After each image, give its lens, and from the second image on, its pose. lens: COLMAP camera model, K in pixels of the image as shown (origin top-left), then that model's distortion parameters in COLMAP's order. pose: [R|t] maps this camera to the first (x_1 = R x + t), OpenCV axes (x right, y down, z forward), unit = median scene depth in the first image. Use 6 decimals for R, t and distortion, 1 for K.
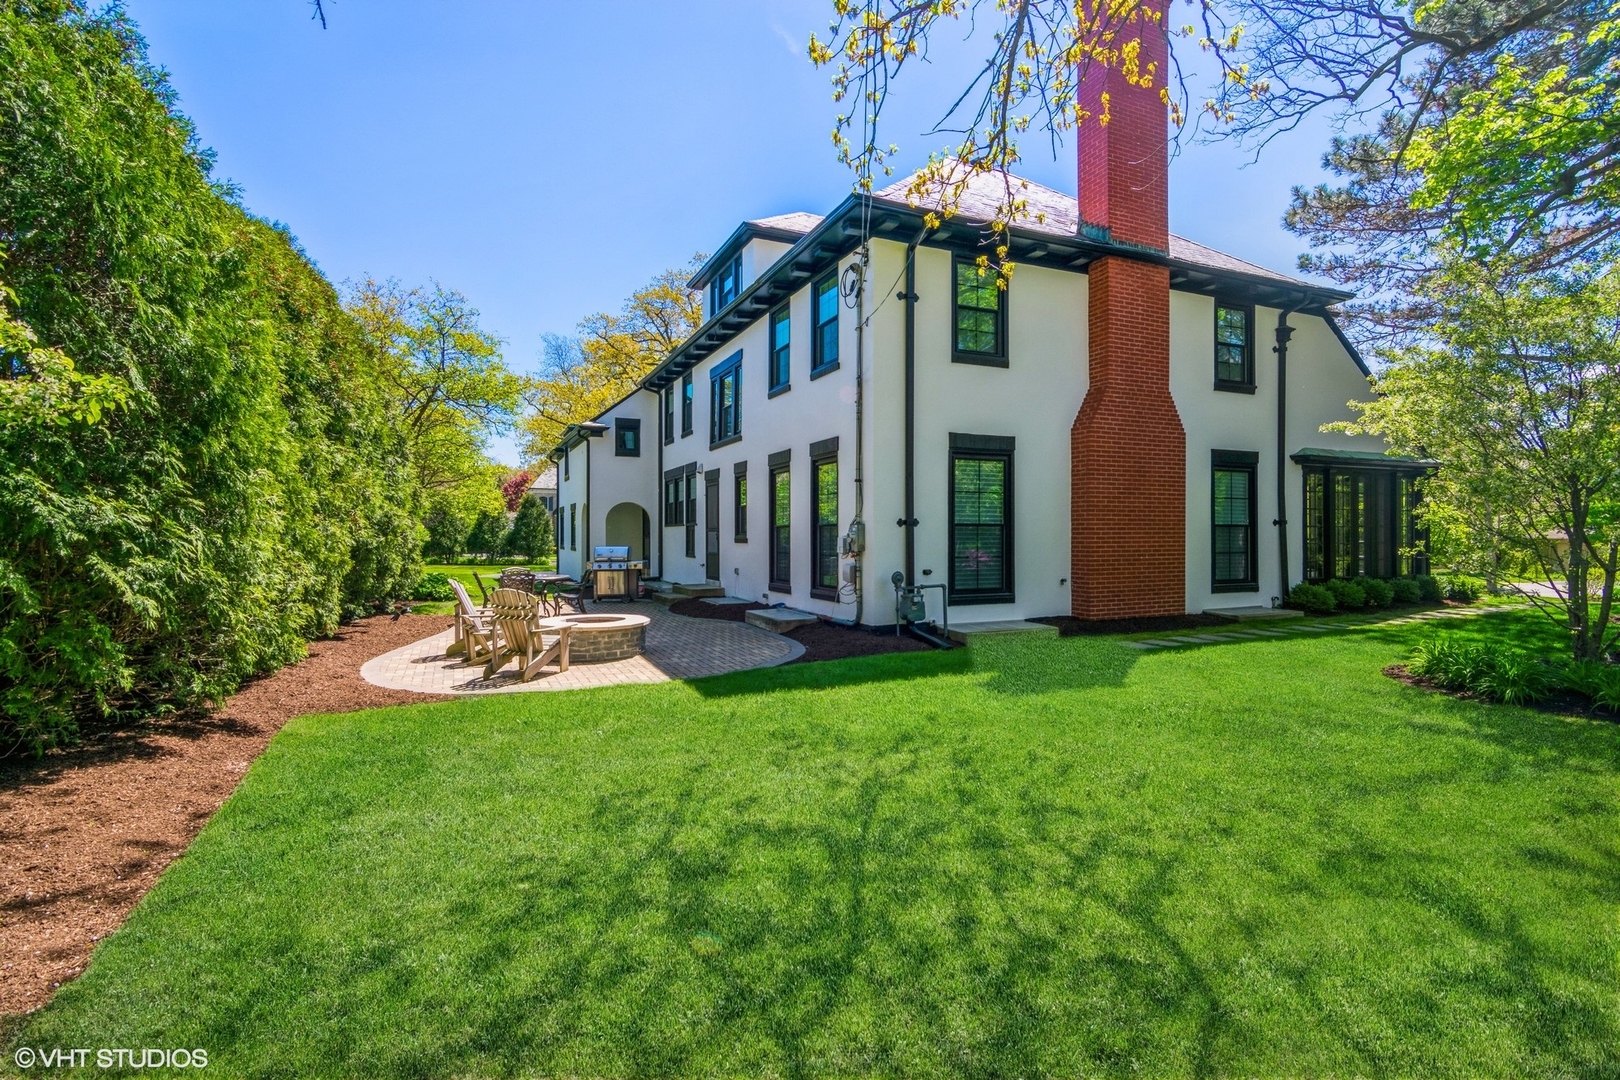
lens RADIAL K [[777.9, 0, 805.9], [0, 777.9, 528.4], [0, 0, 1]] dist [0.001547, 0.000533]
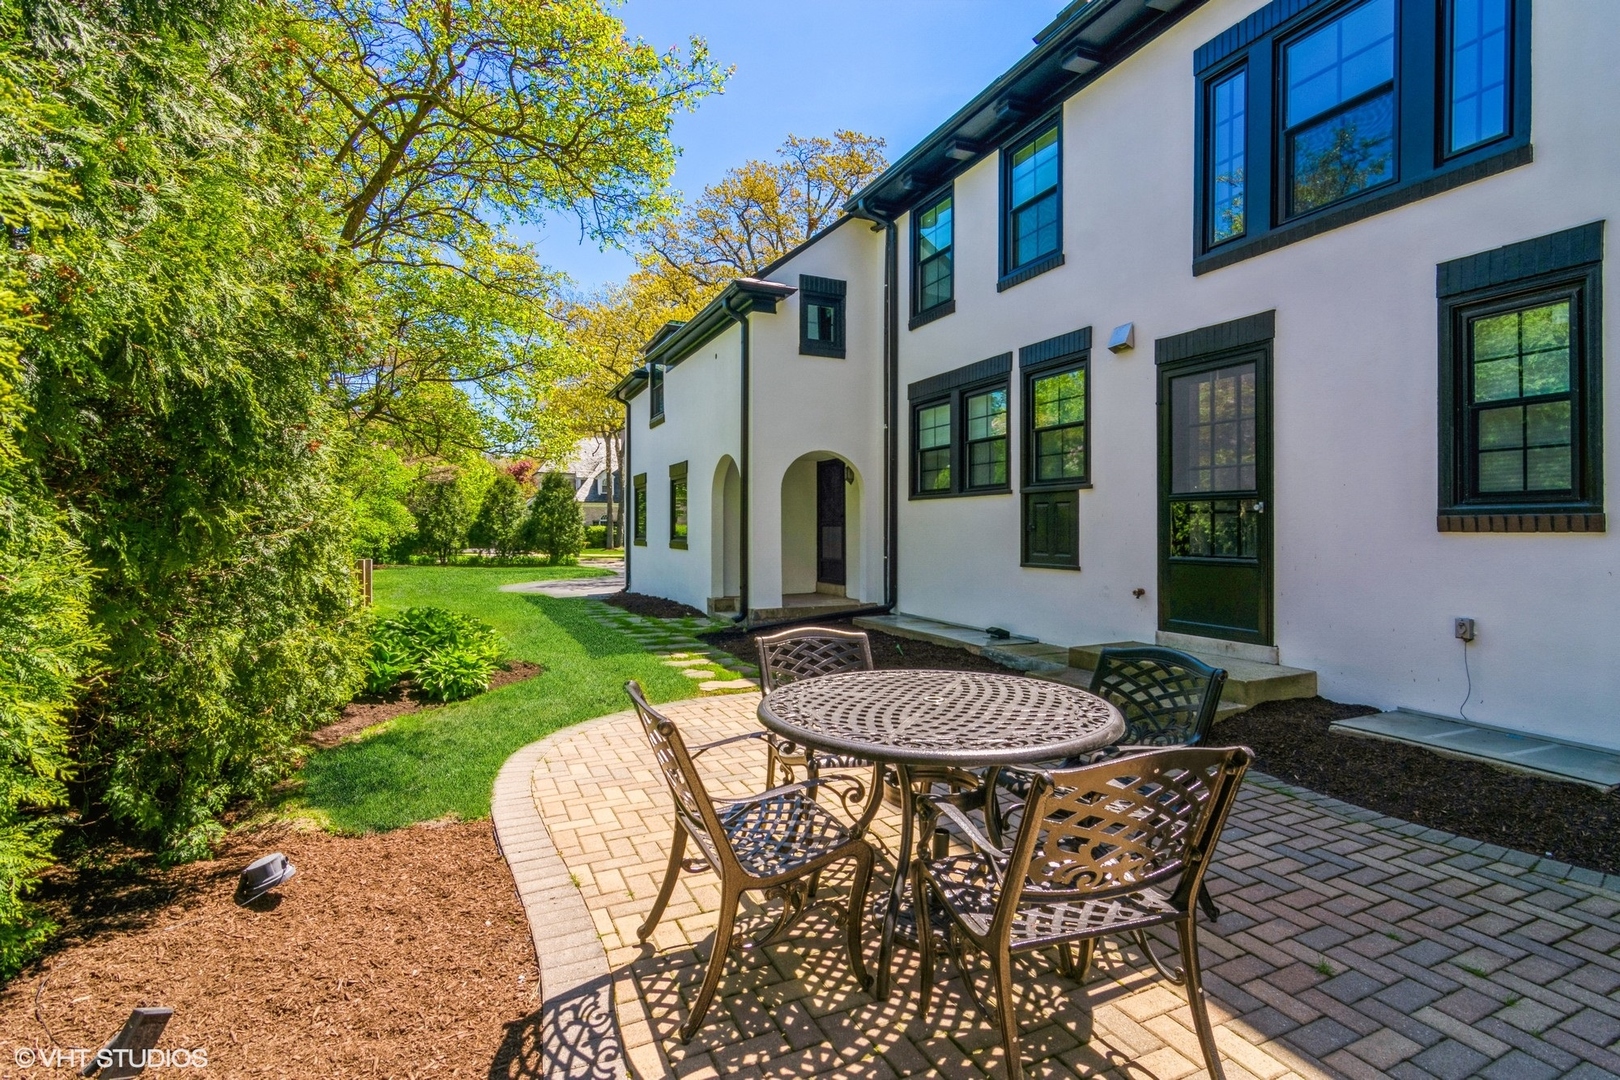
lens RADIAL K [[777.9, 0, 805.9], [0, 777.9, 528.4], [0, 0, 1]] dist [0.001547, 0.000533]
pose [[0.999926, 0.007563, 0.009483, -0.242353], [-0.007595, 0.999965, 0.003384, 0.013750], [-0.009457, -0.003456, 0.999949, 0.510316]]
